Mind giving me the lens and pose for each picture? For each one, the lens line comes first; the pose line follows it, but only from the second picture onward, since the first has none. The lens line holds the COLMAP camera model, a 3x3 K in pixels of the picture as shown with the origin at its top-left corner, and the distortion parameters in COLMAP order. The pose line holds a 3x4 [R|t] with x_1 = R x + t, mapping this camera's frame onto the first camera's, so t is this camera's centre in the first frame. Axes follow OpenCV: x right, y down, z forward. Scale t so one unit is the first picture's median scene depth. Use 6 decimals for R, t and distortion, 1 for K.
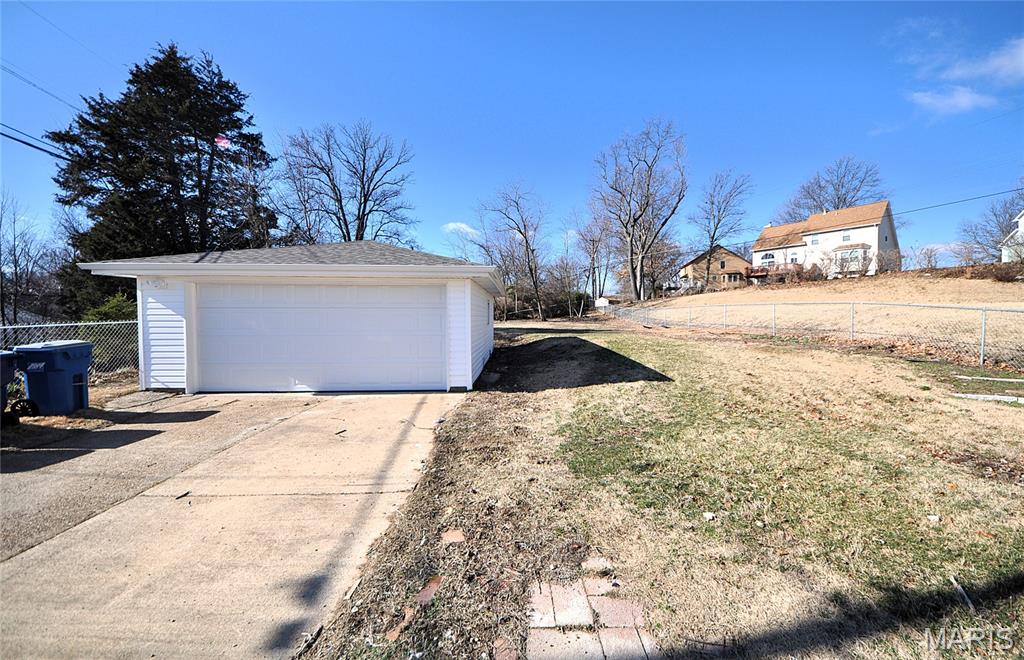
lens RADIAL K [[363.0, 0, 512.0], [0, 363.0, 330.0], [0, 0, 1]] dist [-0.000164, -0.000170]
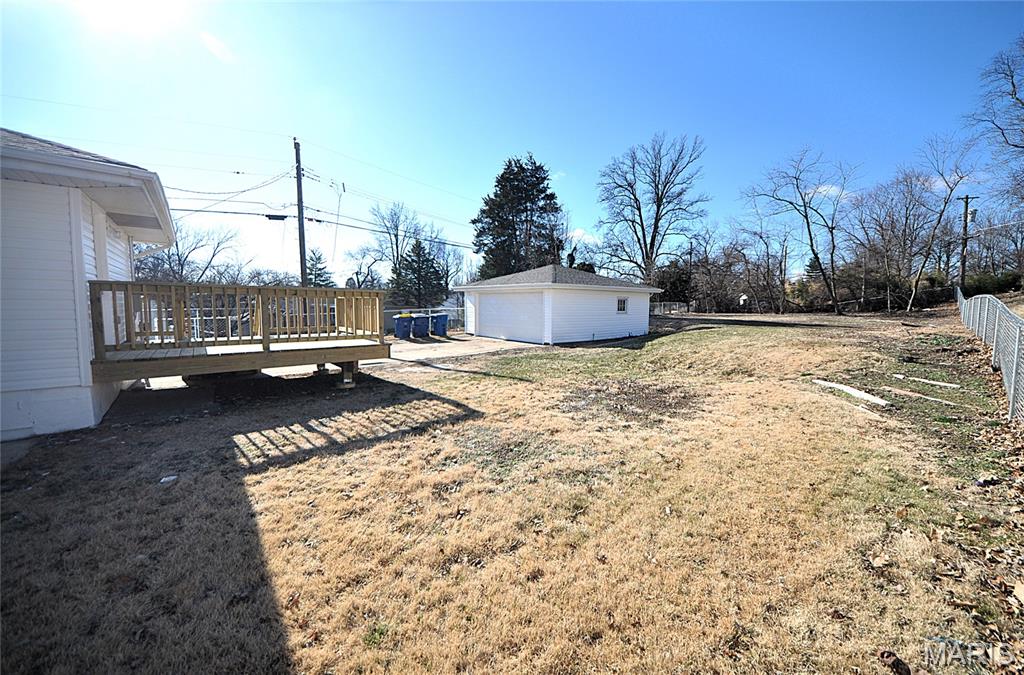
lens RADIAL K [[360.8, 0, 525.1], [0, 360.8, 336.4], [0, 0, 1]] dist [0.001298, -0.000099]
pose [[0.686912, 0.058592, -0.724375, 0.180478], [-0.032106, 0.998218, 0.050296, 0.002092], [0.726031, -0.011292, 0.687569, -0.078453]]
